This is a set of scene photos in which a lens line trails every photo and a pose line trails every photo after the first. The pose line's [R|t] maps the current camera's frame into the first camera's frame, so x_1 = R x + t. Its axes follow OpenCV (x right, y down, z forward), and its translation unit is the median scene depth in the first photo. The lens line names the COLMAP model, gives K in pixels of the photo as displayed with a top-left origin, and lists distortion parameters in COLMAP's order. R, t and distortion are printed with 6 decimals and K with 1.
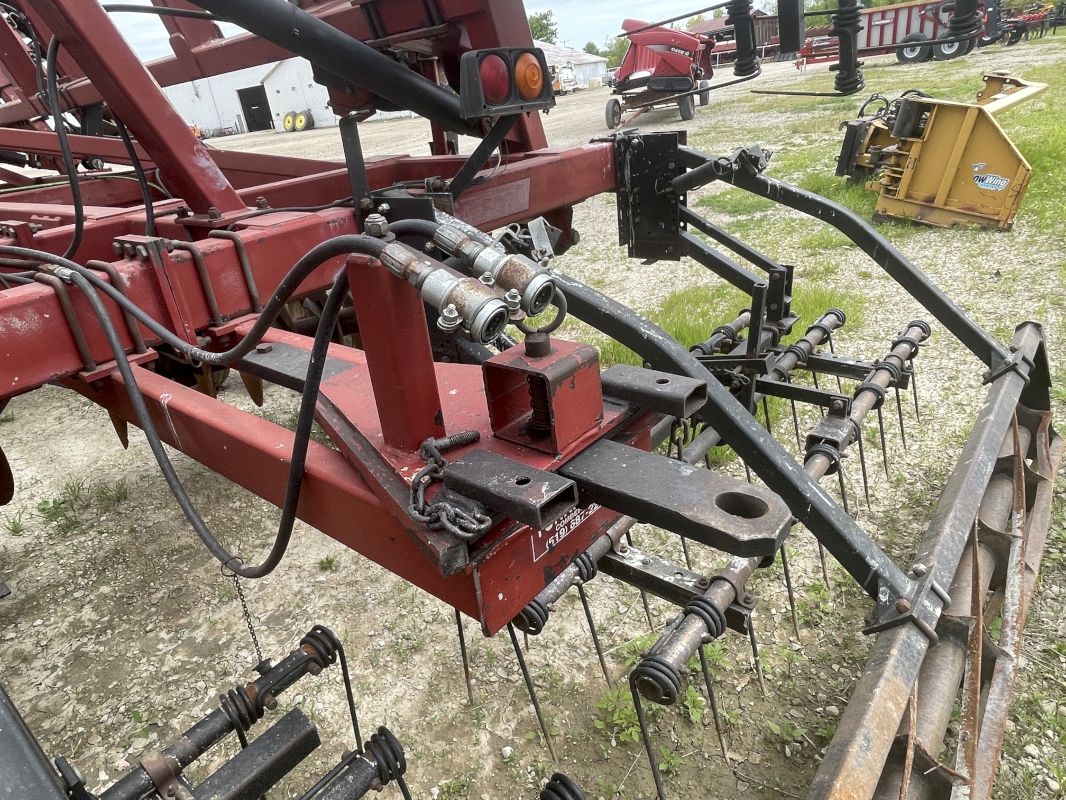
lens RADIAL K [[653.3, 0, 533.0], [0, 653.3, 400.0], [0, 0, 1]] dist [0.002616, 0.000725]
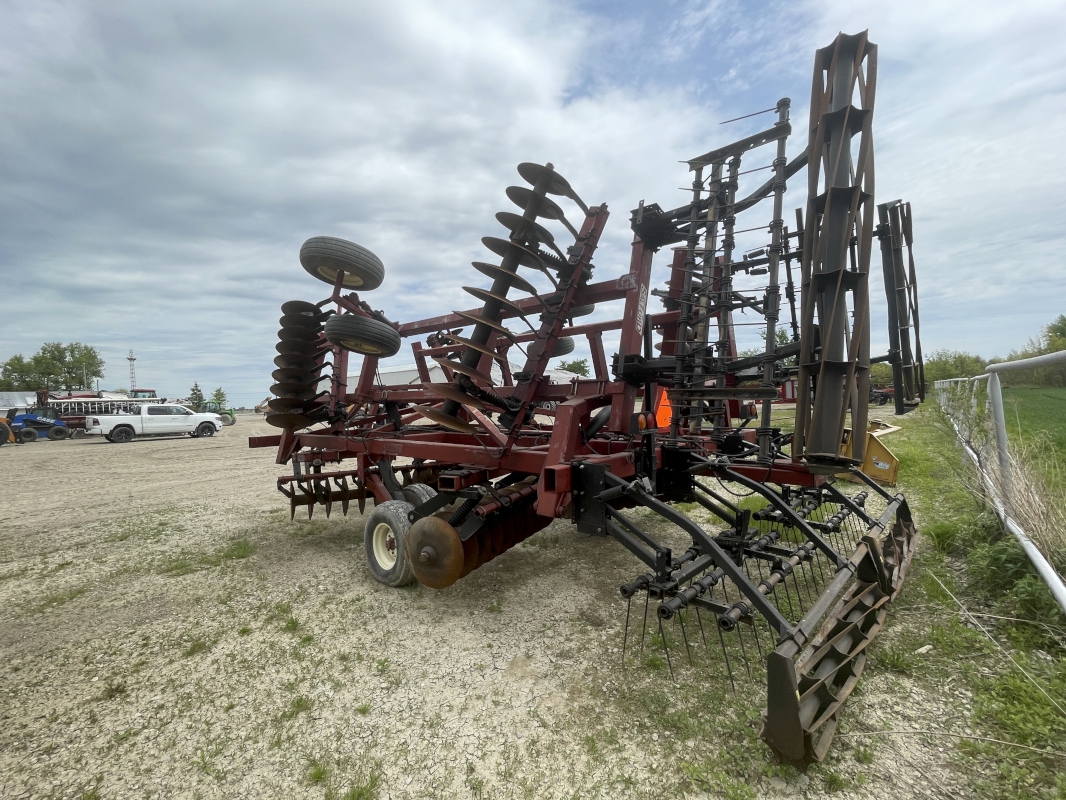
lens RADIAL K [[473.7, 0, 533.0], [0, 473.7, 400.0], [0, 0, 1]] dist [-0.000227, -0.000043]
pose [[0.993611, 0.093658, -0.062966, -0.387972], [-0.111452, 0.902065, -0.416962, 0.261028], [0.017748, 0.421316, 0.906740, -0.560458]]
